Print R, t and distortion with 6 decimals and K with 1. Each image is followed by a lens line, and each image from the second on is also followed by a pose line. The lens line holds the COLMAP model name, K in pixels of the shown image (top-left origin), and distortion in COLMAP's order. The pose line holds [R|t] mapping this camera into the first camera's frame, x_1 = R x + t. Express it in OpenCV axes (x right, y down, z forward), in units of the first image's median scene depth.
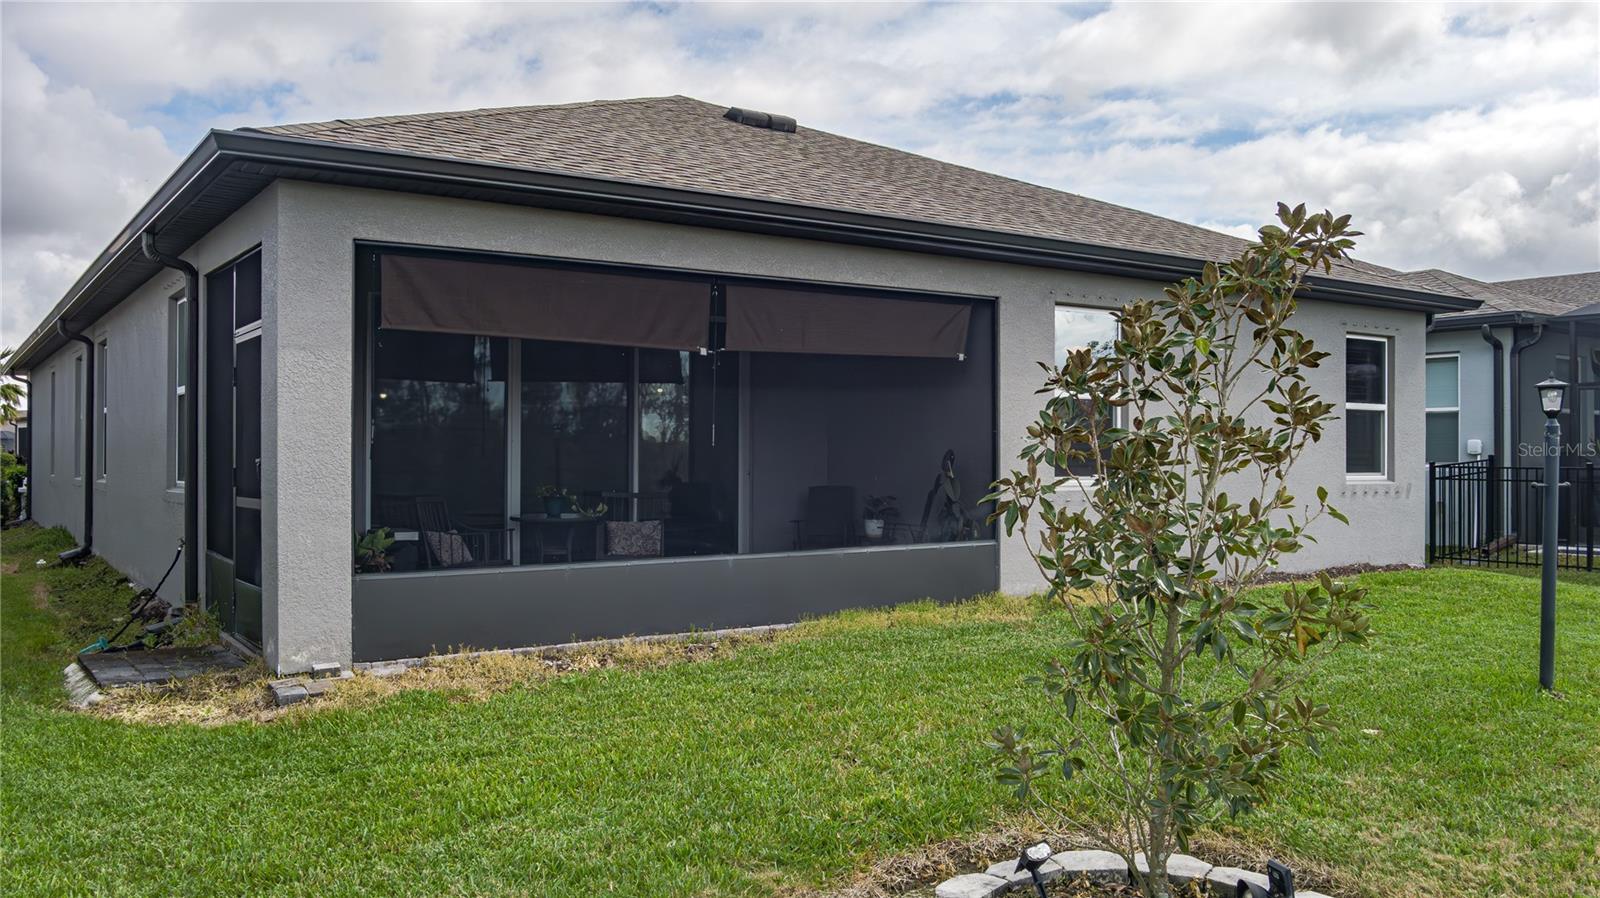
lens RADIAL K [[1276.4, 0, 796.5], [0, 1276.4, 450.8], [0, 0, 1]] dist [-0.048037, 0.016873]
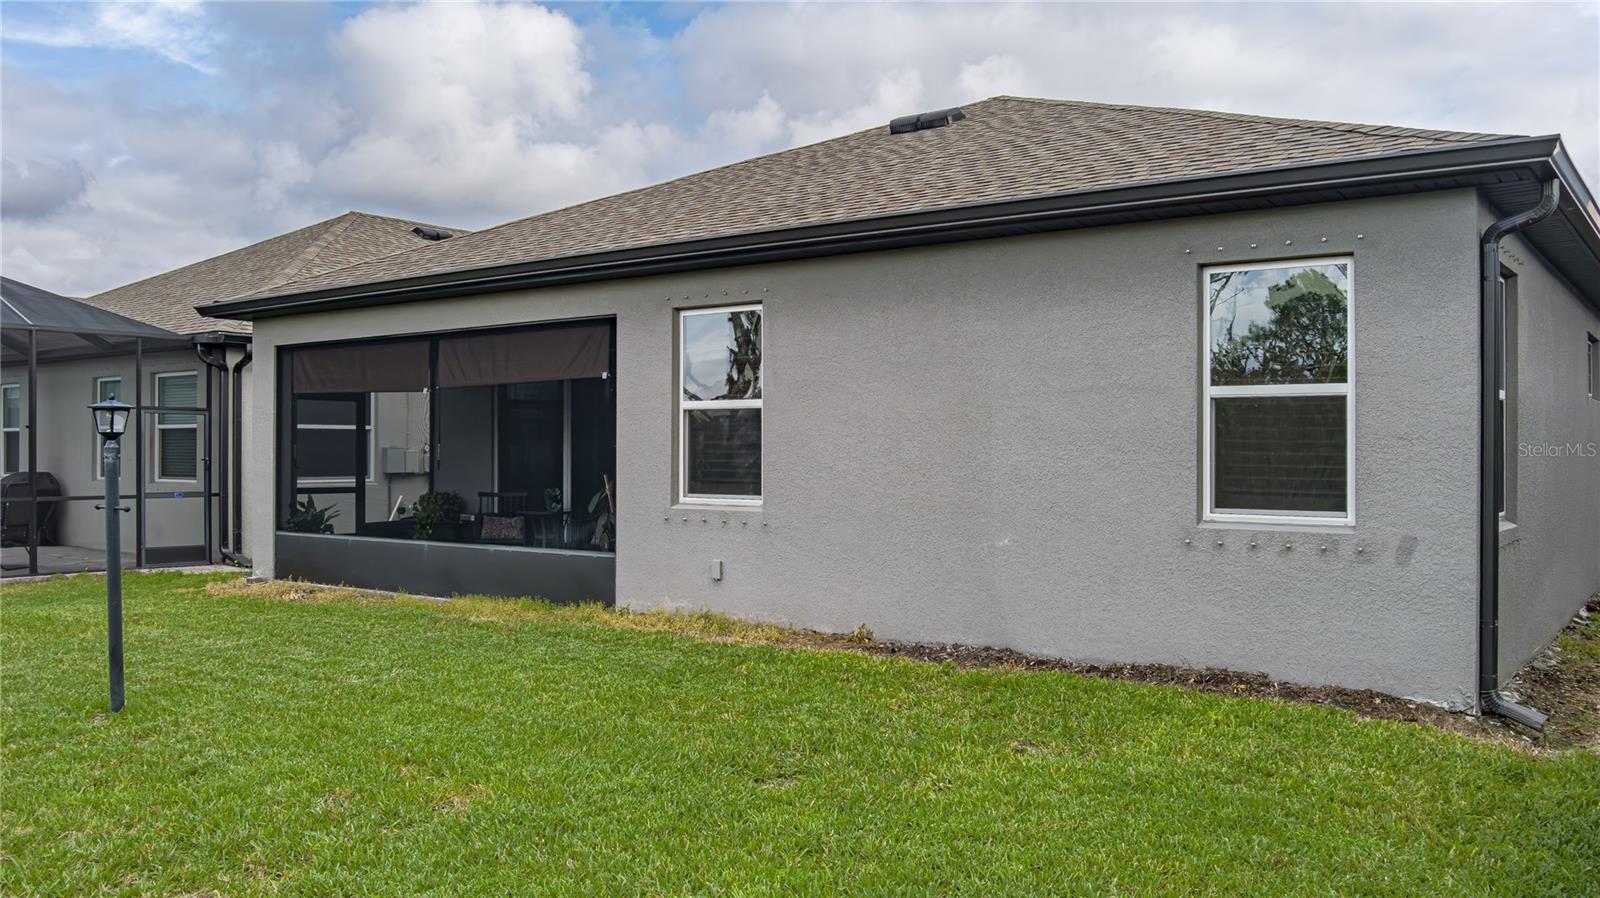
lens RADIAL K [[1276.4, 0, 805.6], [0, 1276.4, 452.4], [0, 0, 1]] dist [-0.048037, 0.016873]
pose [[0.329138, -0.002967, -0.944277, 1.177588], [-0.004024, 0.999982, -0.004545, -0.006560], [0.944273, 0.005296, 0.329120, 0.817813]]
